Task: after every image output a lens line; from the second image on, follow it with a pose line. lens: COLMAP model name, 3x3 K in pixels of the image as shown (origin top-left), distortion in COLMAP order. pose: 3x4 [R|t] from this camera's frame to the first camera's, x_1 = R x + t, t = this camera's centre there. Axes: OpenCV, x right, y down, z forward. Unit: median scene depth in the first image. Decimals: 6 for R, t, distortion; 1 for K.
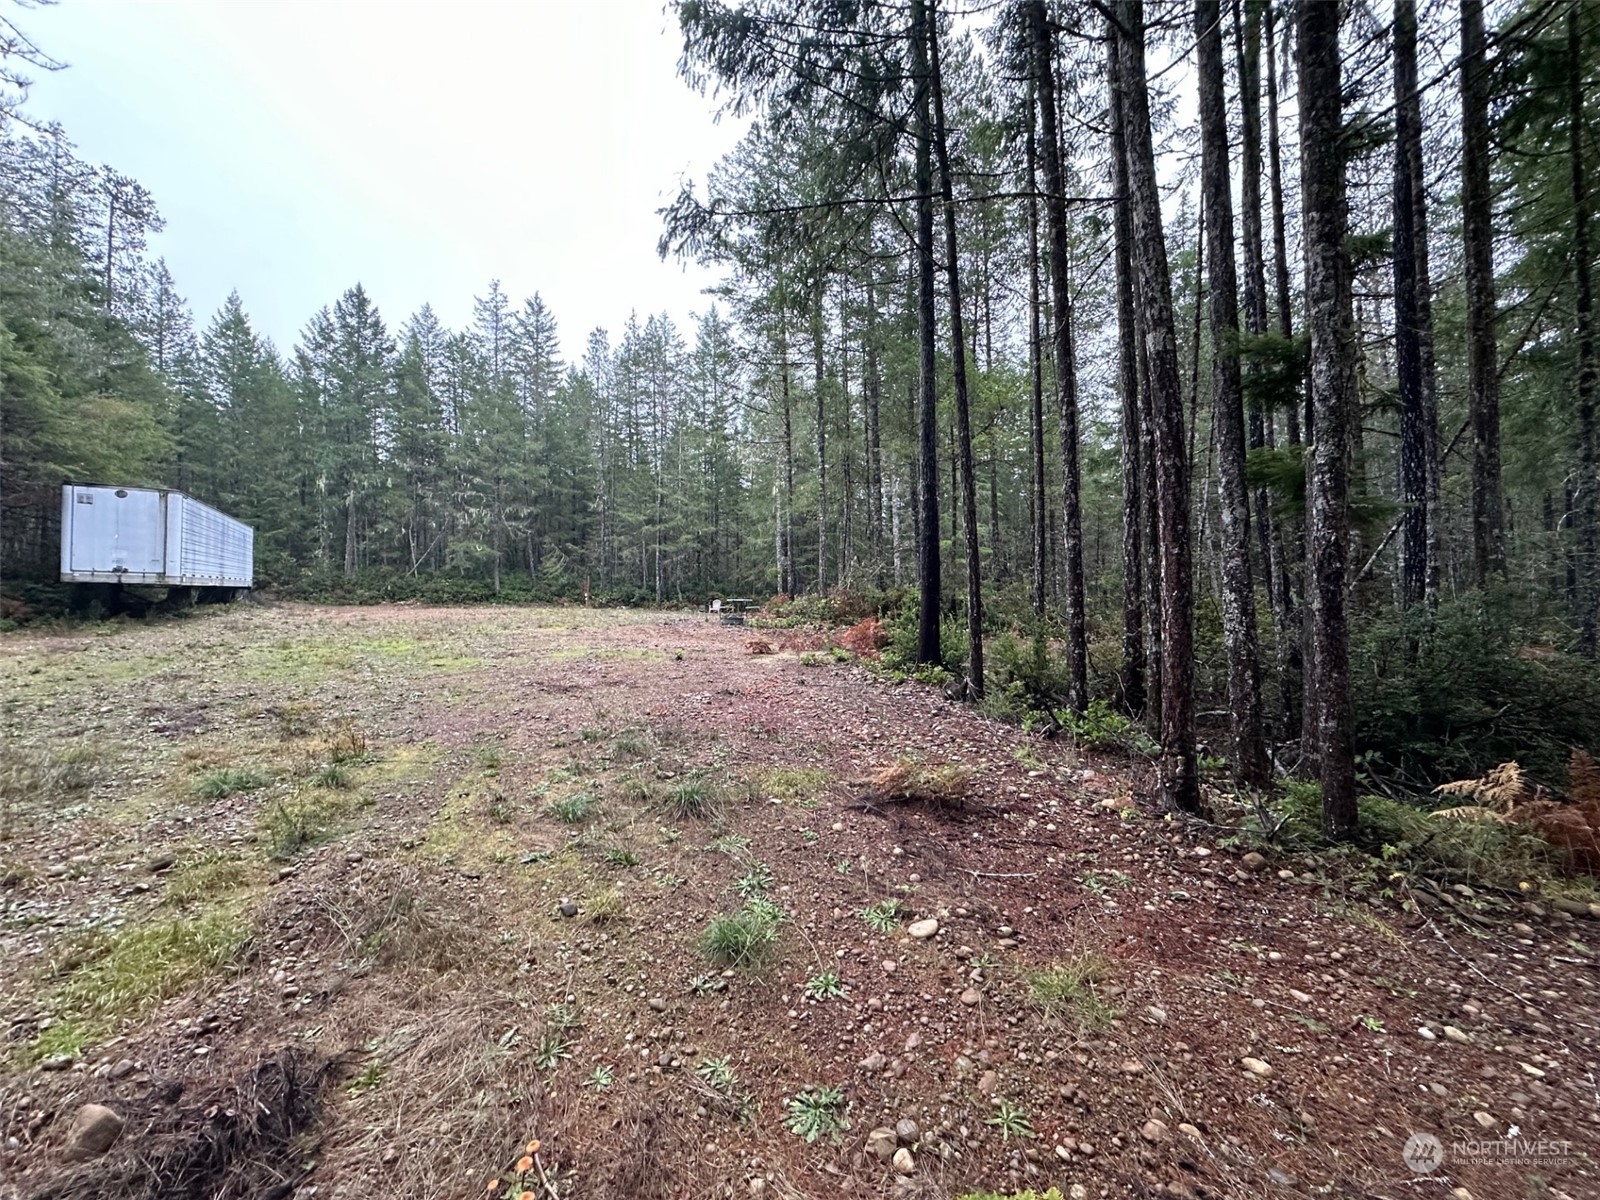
lens RADIAL K [[636.1, 0, 796.5], [0, 636.1, 598.5], [0, 0, 1]] dist [-0.000054, 0.000205]
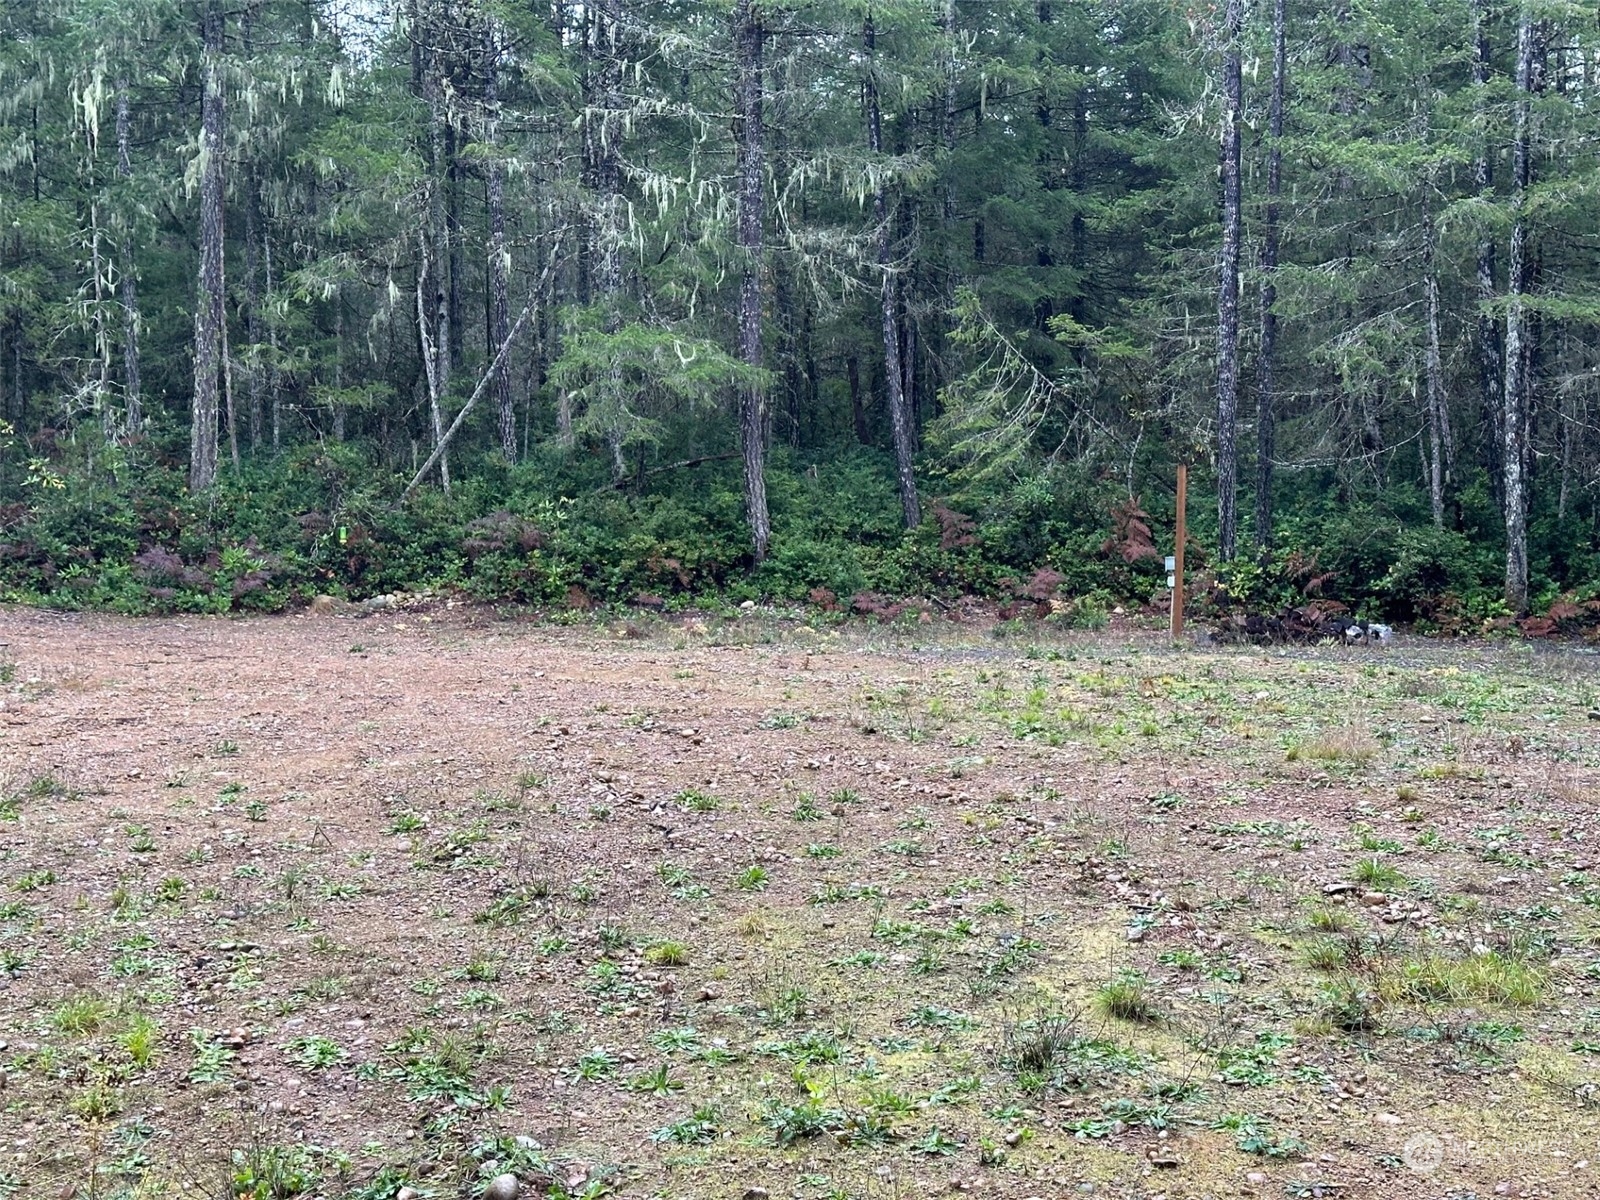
lens RADIAL K [[2190.0, 0, 824.3], [0, 2190.0, 619.4], [0, 0, 1]] dist [0.198475, -0.425437]
pose [[0.923352, 0.004388, -0.383931, -0.154934], [0.009957, 0.999325, 0.035369, -0.012650], [0.383826, -0.036481, 0.922684, 0.298508]]
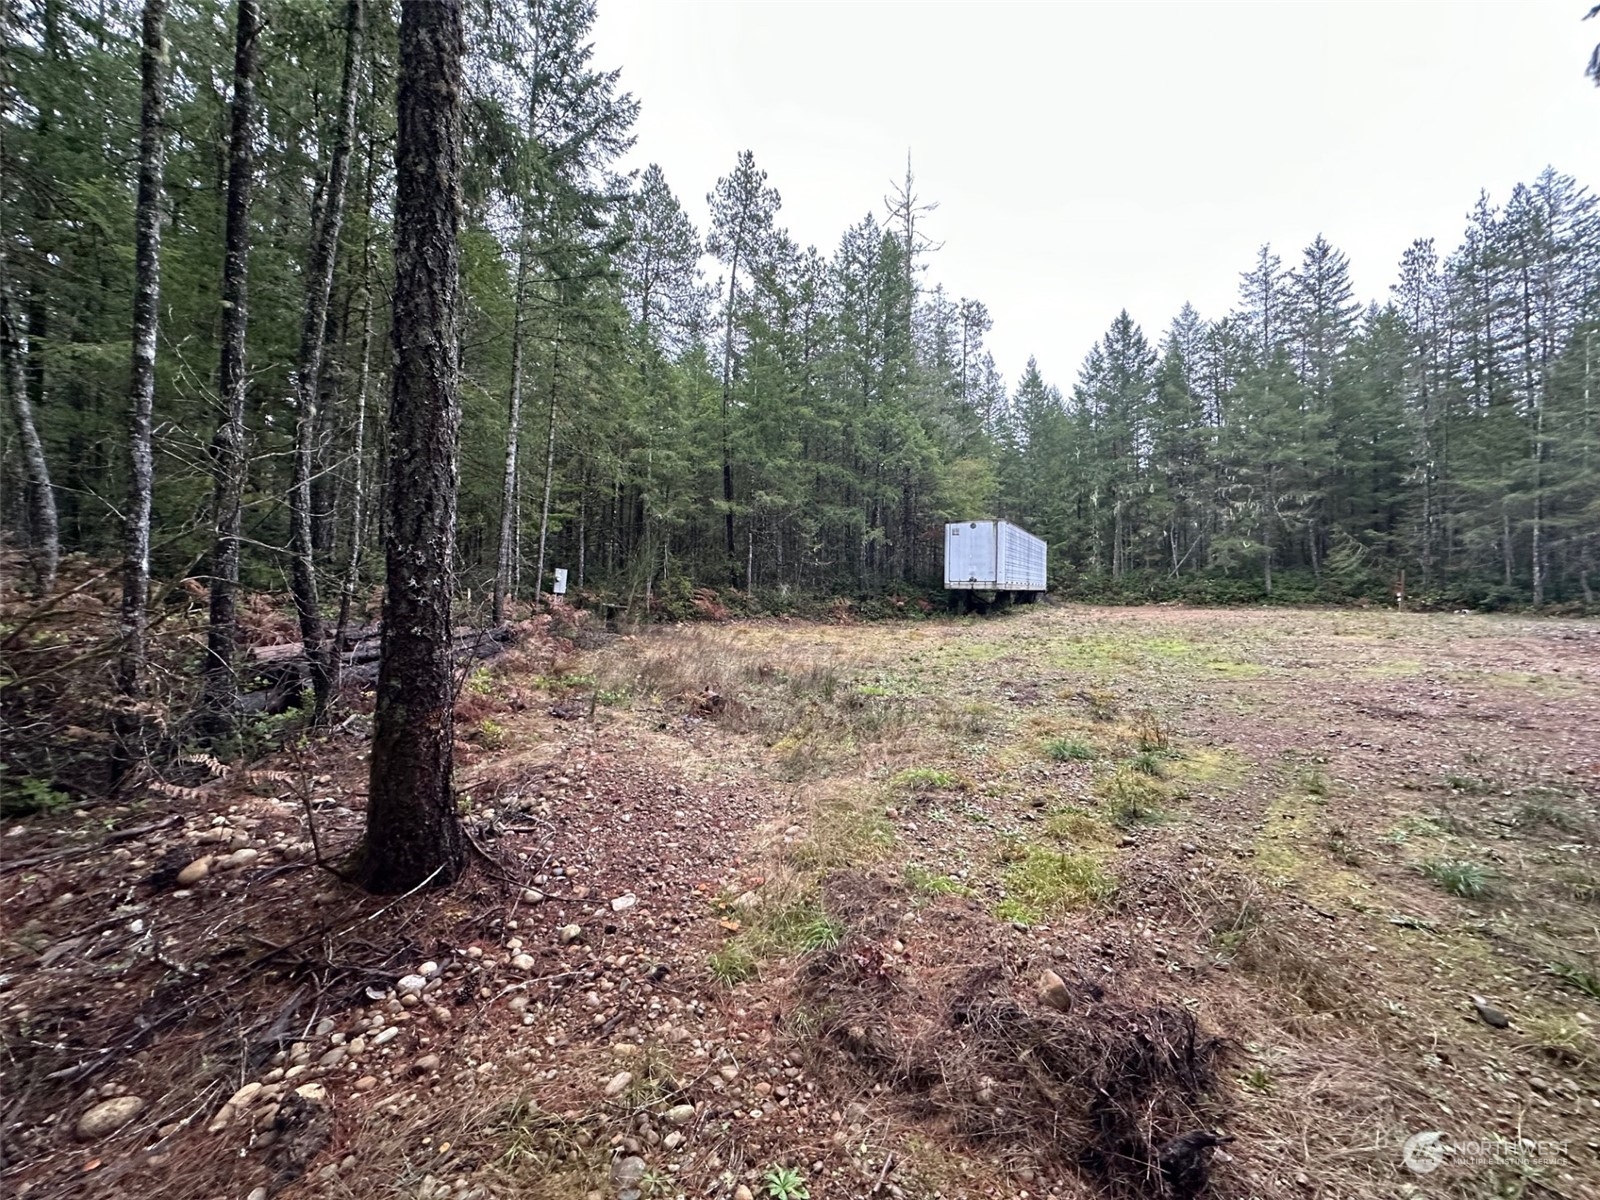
lens RADIAL K [[634.6, 0, 798.8], [0, 634.6, 599.0], [0, 0, 1]] dist [-0.003049, -0.000004]
pose [[0.479356, -0.002646, -0.877617, -0.006282], [0.002005, 0.999996, -0.001920, -0.000305], [0.877618, -0.000839, 0.479359, -0.005207]]
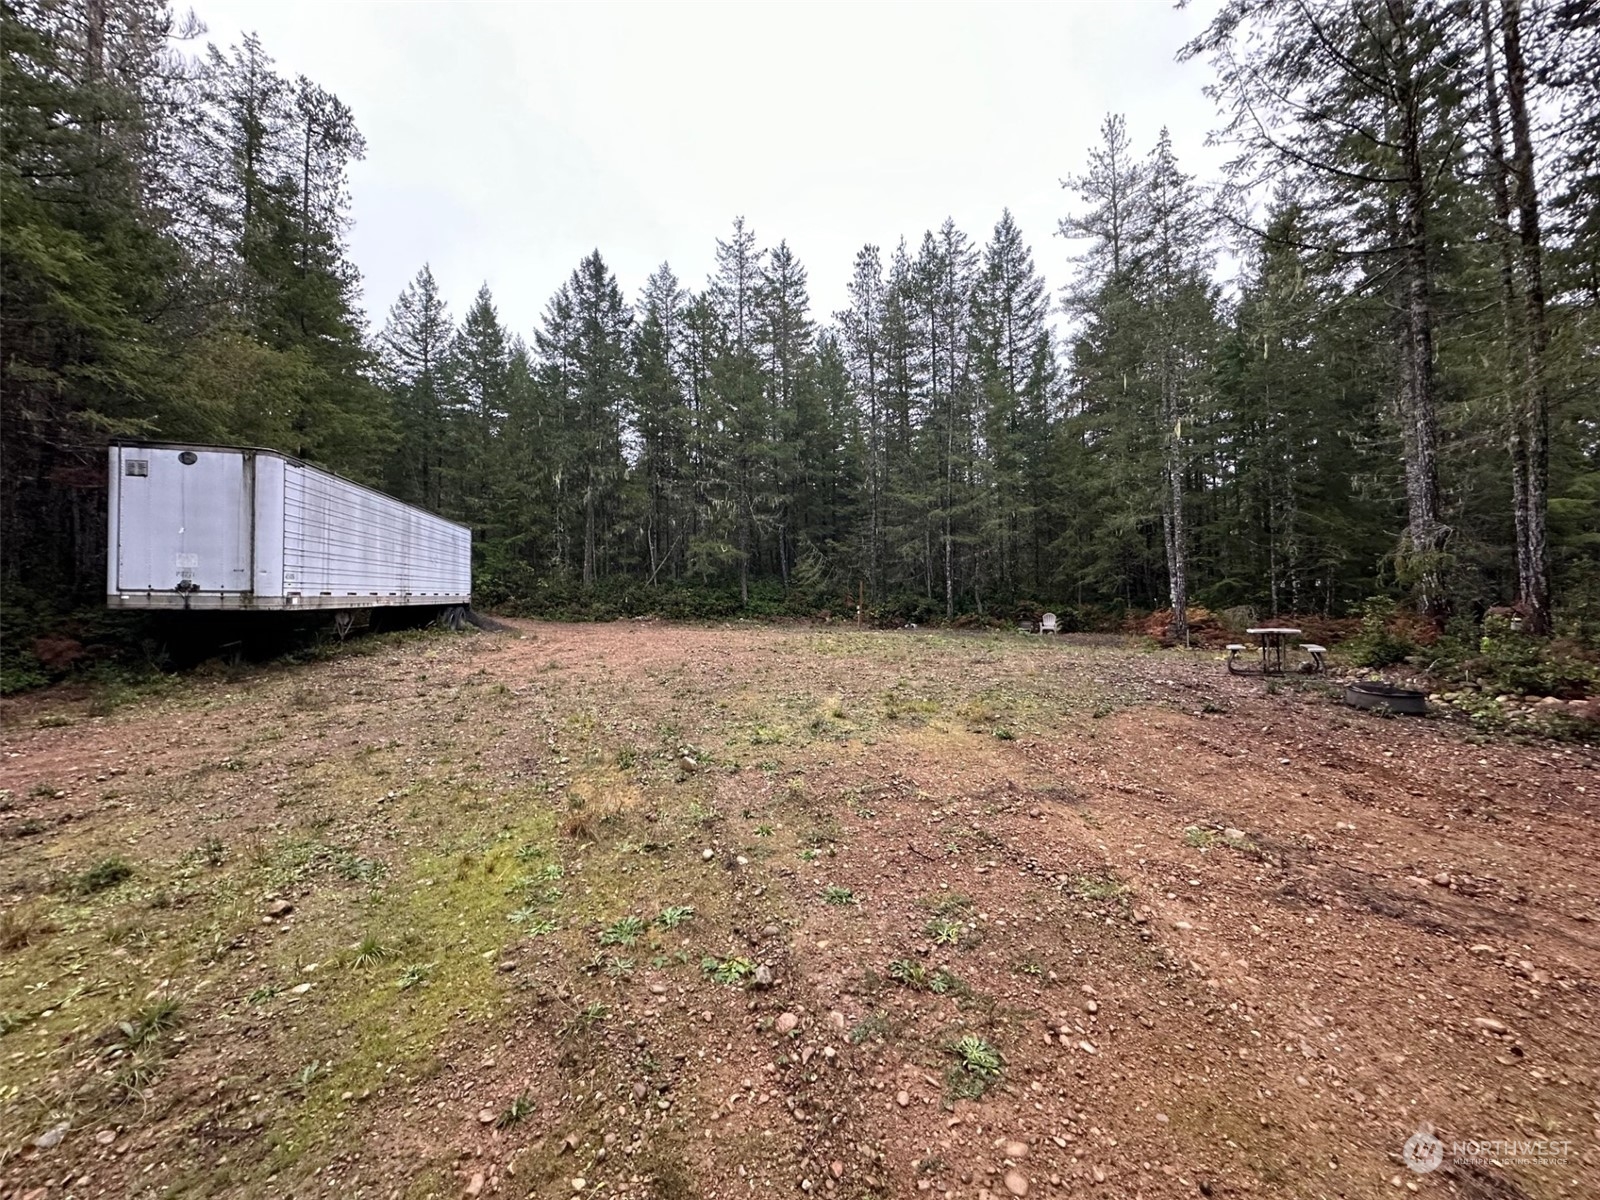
lens RADIAL K [[637.8, 0, 807.5], [0, 637.8, 600.4], [0, 0, 1]] dist [-0.002480, -0.000365]
pose [[0.947968, -0.008997, -0.318237, -0.143672], [0.008601, 0.999959, -0.002650, -0.011485], [0.318248, -0.000225, 0.948007, 0.270992]]
